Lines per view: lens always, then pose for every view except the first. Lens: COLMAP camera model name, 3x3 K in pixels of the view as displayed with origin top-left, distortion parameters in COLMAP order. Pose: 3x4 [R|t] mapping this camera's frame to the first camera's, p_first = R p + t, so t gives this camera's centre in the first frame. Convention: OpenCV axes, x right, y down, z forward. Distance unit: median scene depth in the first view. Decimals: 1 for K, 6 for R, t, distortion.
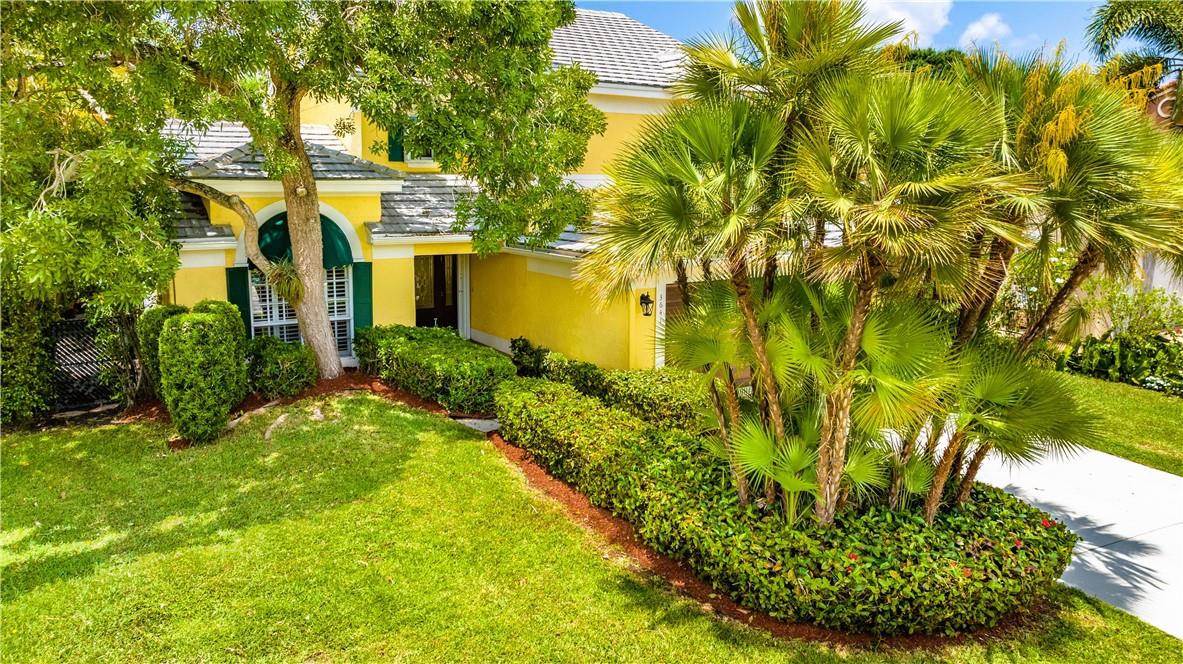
lens RADIAL K [[847.9, 0, 591.5], [0, 847.9, 332.0], [0, 0, 1]] dist [-0.001797, -0.000481]
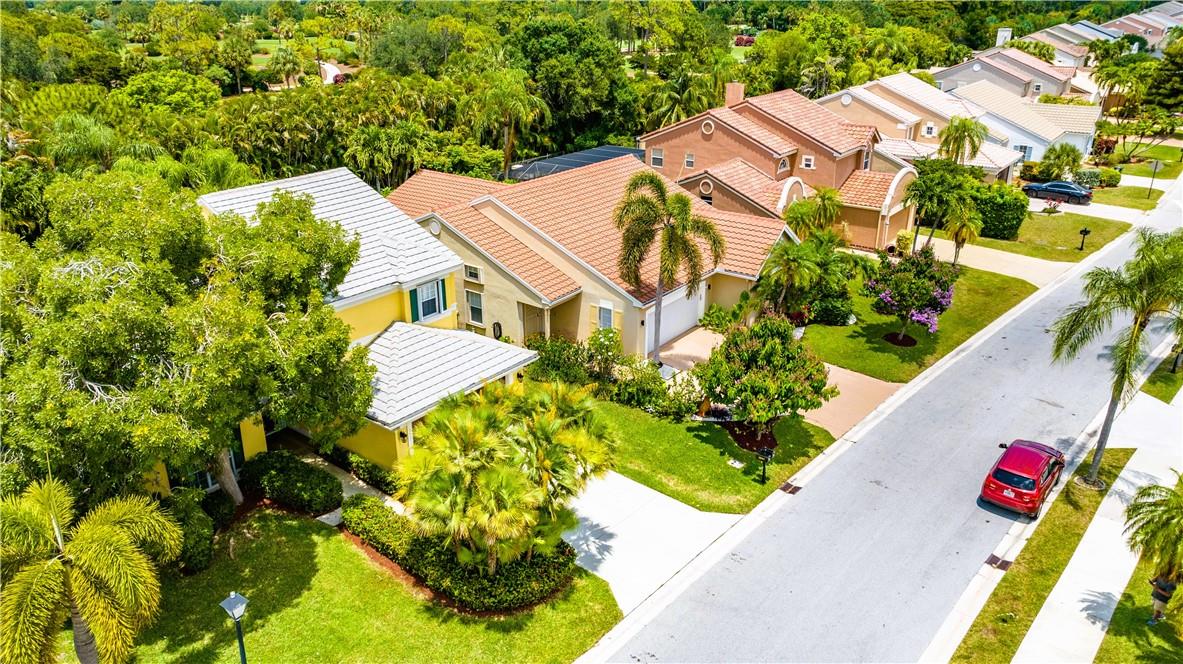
lens RADIAL K [[847.9, 0, 591.5], [0, 847.9, 332.0], [0, 0, 1]] dist [-0.001797, -0.000481]
pose [[0.933274, -0.137949, 0.331615, -0.238389], [0.056019, 0.967907, 0.244985, -1.178942], [-0.354768, -0.210061, 0.911051, -1.470218]]
